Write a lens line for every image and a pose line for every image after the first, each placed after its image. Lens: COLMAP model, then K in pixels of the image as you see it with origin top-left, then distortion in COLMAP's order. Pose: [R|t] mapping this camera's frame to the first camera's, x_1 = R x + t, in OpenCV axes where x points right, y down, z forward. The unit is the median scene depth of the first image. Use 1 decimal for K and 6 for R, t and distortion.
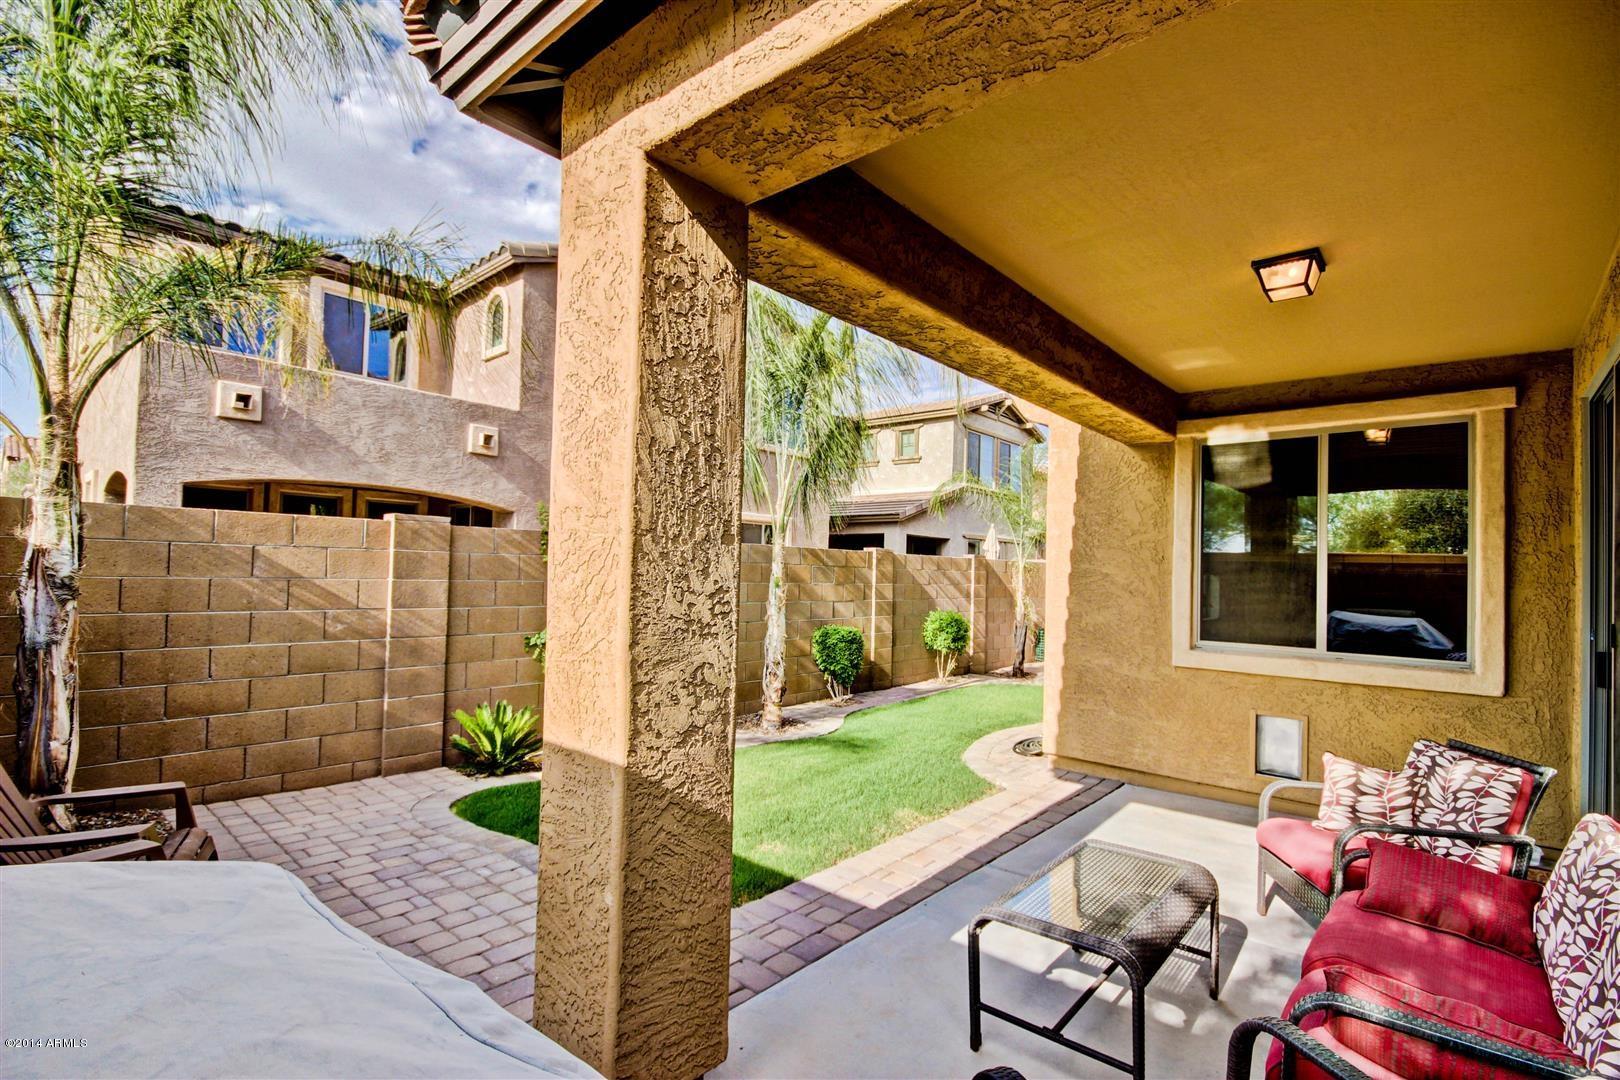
lens RADIAL K [[745.3, 0, 825.2], [0, 745.3, 556.1], [0, 0, 1]] dist [-0.010305, -0.001123]
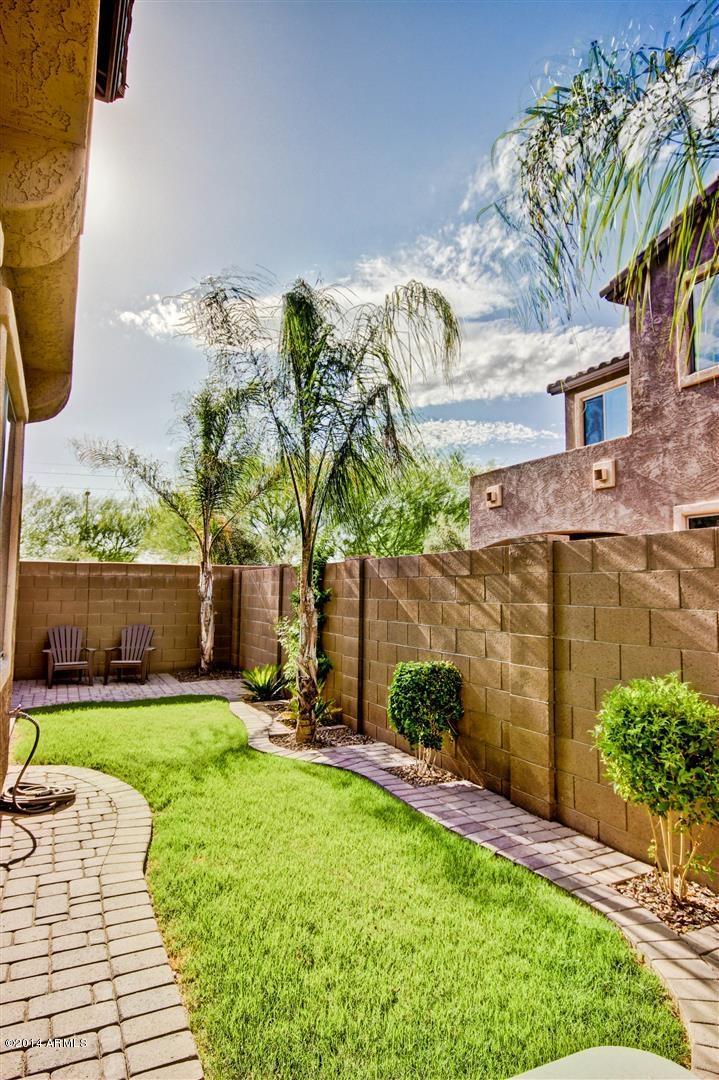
lens RADIAL K [[646.0, 0, 368.9], [0, 646.0, 537.1], [0, 0, 1]] dist [-0.012974, 0.005547]
pose [[-0.401721, -0.100491, -0.910232, 0.936451], [0.004684, 0.993722, -0.111776, 0.067197], [0.915750, -0.049166, -0.398729, 1.875408]]
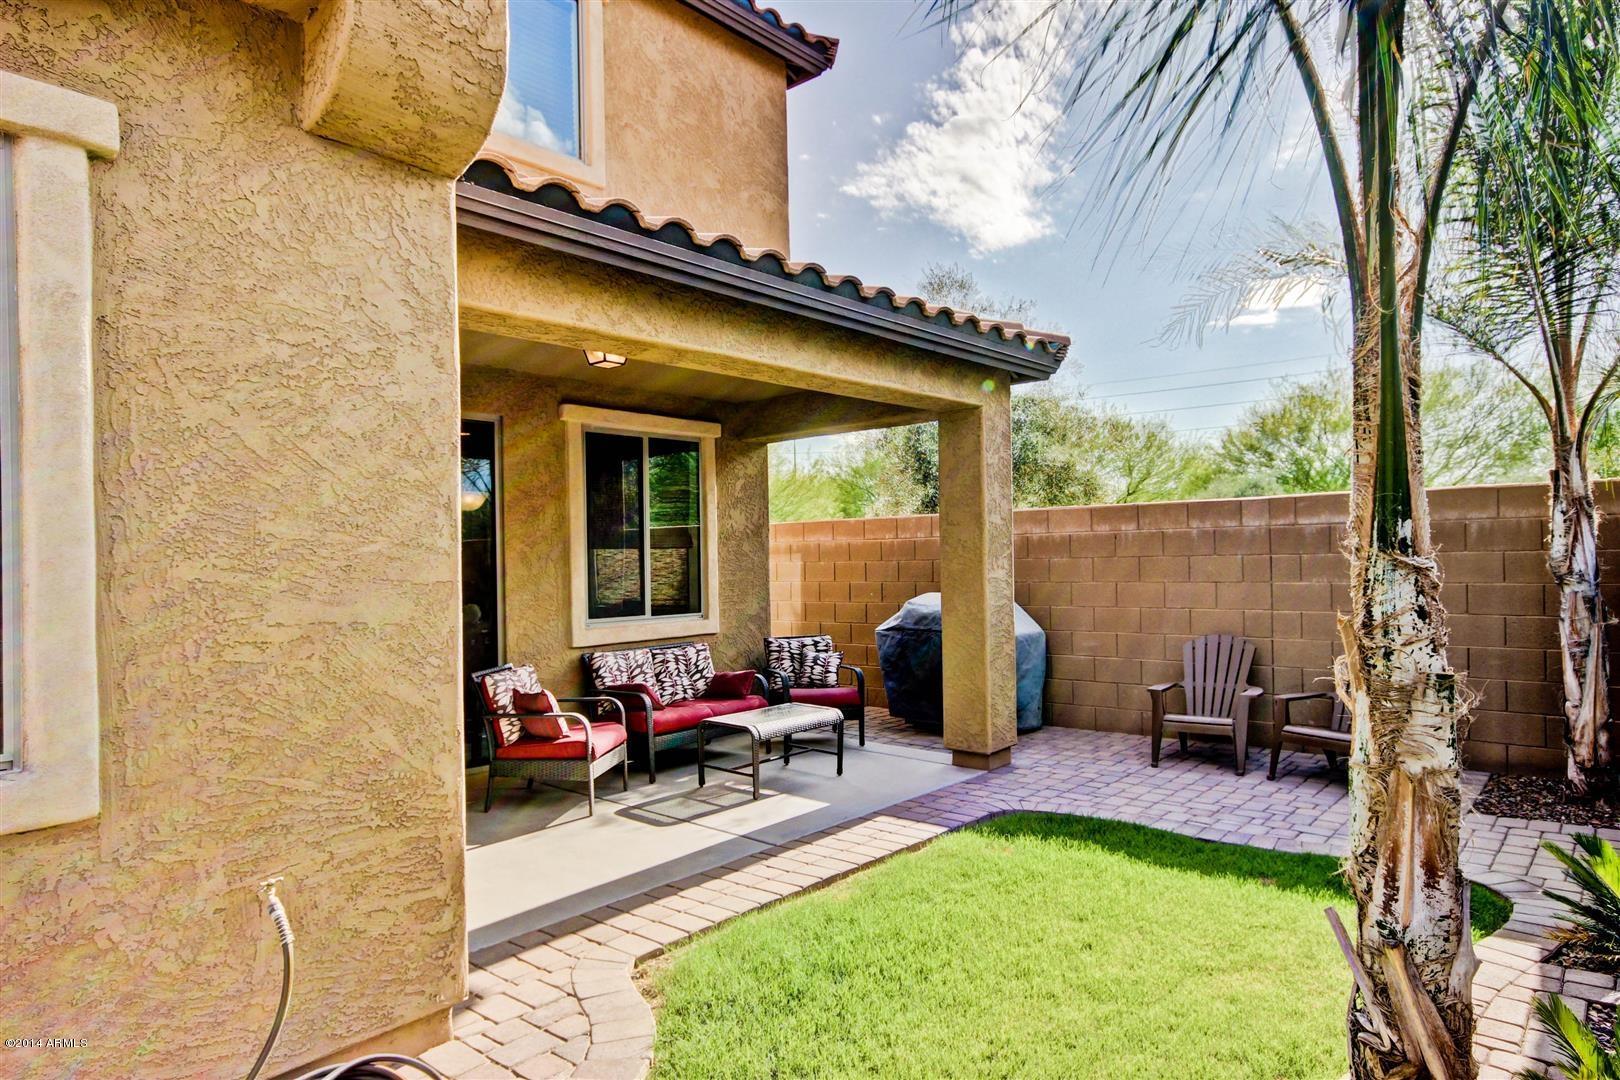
lens RADIAL K [[969.0, 0, 817.6], [0, 969.0, 552.0], [0, 0, 1]] dist [-0.012974, 0.005547]
pose [[-0.999980, -0.006311, 0.000289, 0.111729], [-0.006317, 0.999492, -0.031234, 0.040694], [-0.000092, -0.031235, -0.999512, 1.625451]]
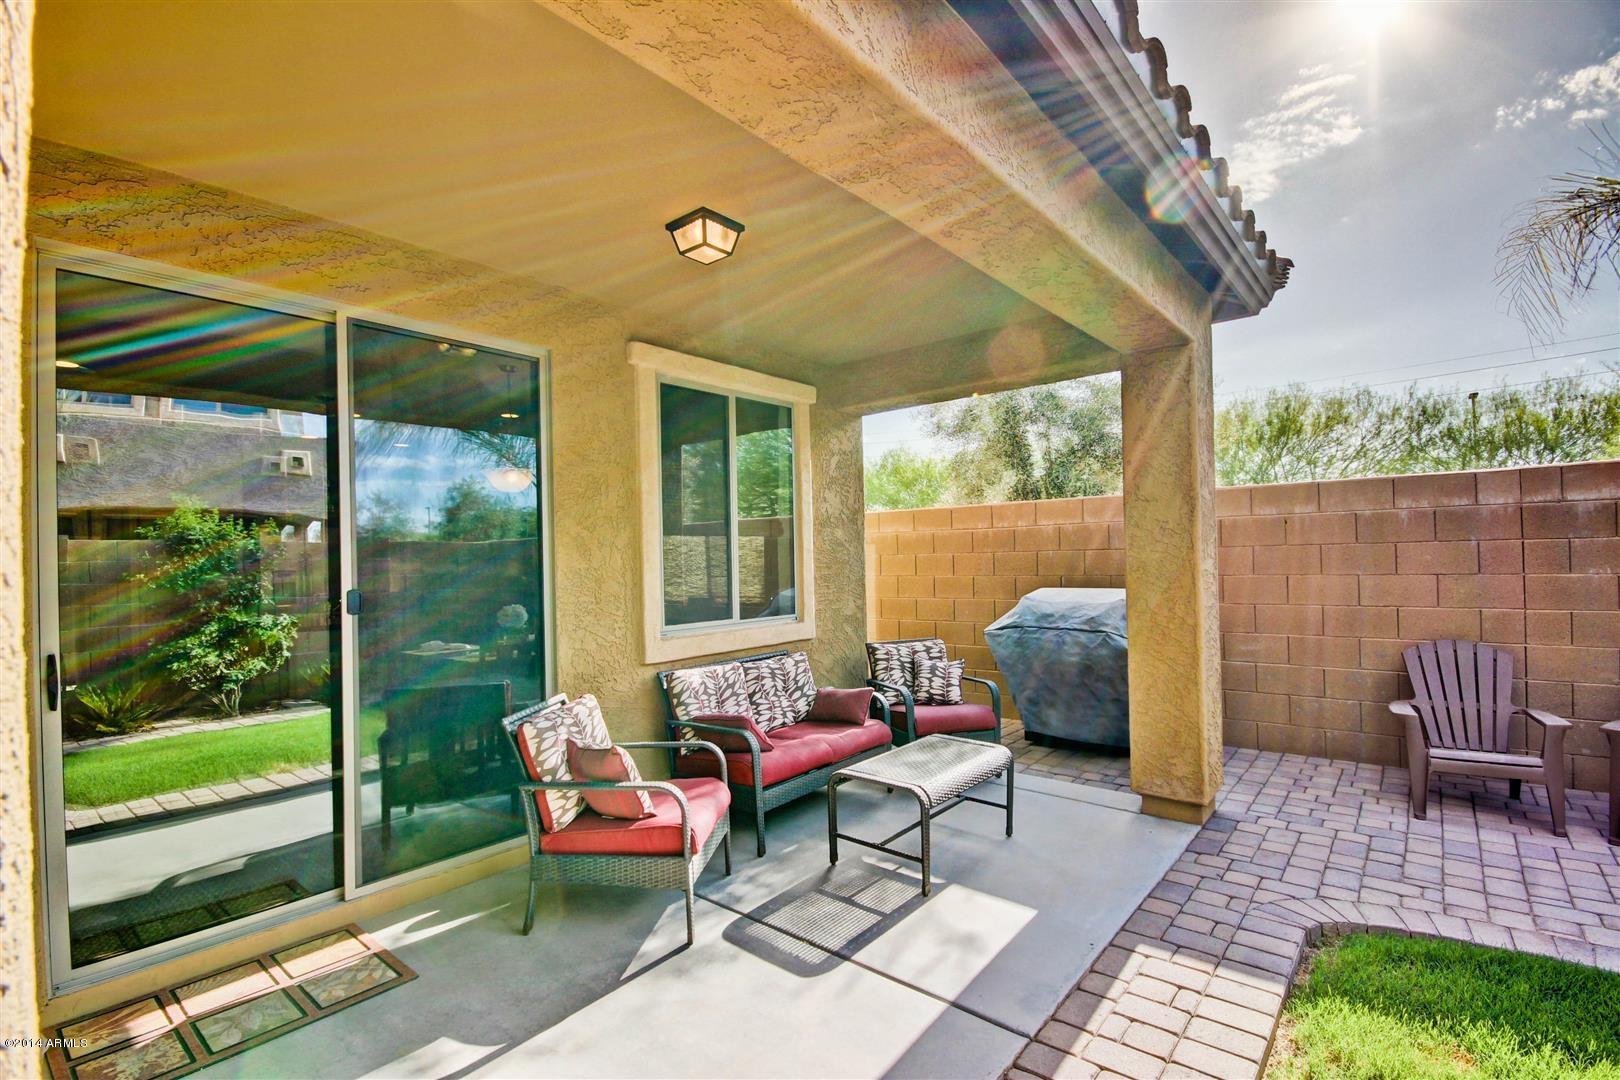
lens RADIAL K [[745.3, 0, 814.2], [0, 745.3, 551.8], [0, 0, 1]] dist [-0.010305, -0.001123]
pose [[-0.999841, -0.002475, -0.017646, 0.275508], [-0.001908, 0.999483, -0.032081, 0.039877], [0.017716, -0.032042, -0.999329, 1.106931]]
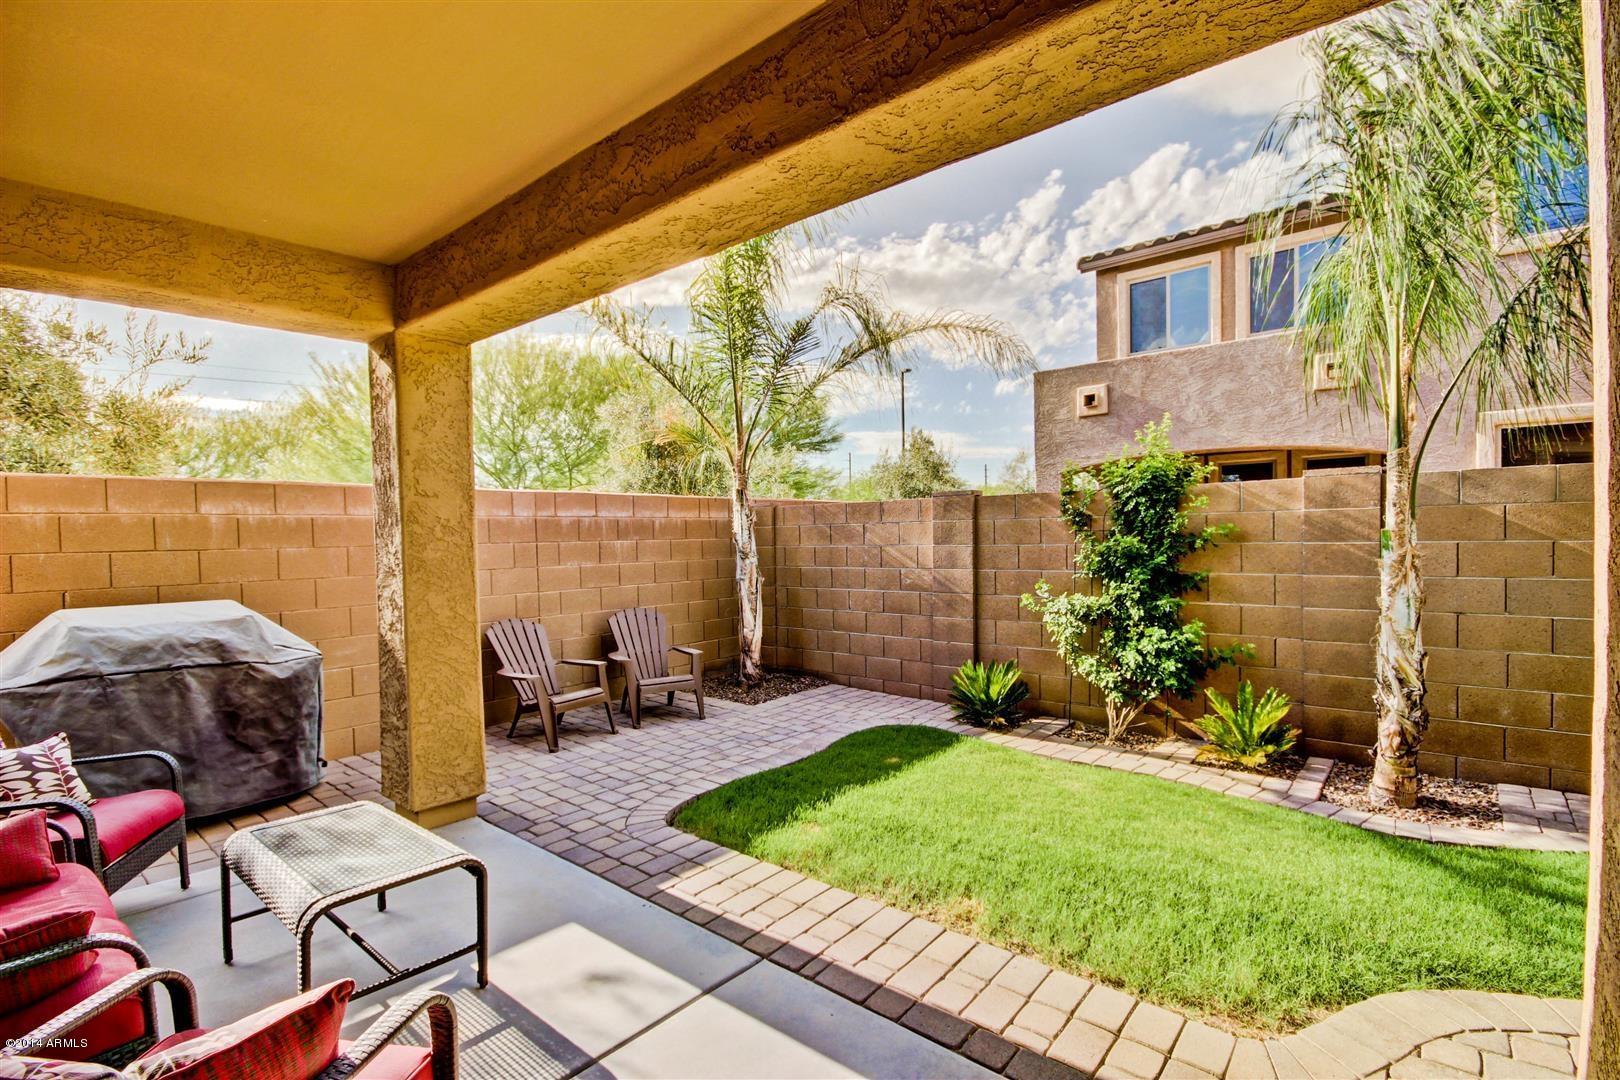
lens RADIAL K [[745.3, 0, 814.1], [0, 745.3, 559.3], [0, 0, 1]] dist [-0.010305, -0.001123]
pose [[0.007318, 0.009129, -0.999932, 0.621990], [0.042117, 0.999068, 0.009429, 0.032610], [0.999086, -0.042183, 0.006927, 0.738439]]
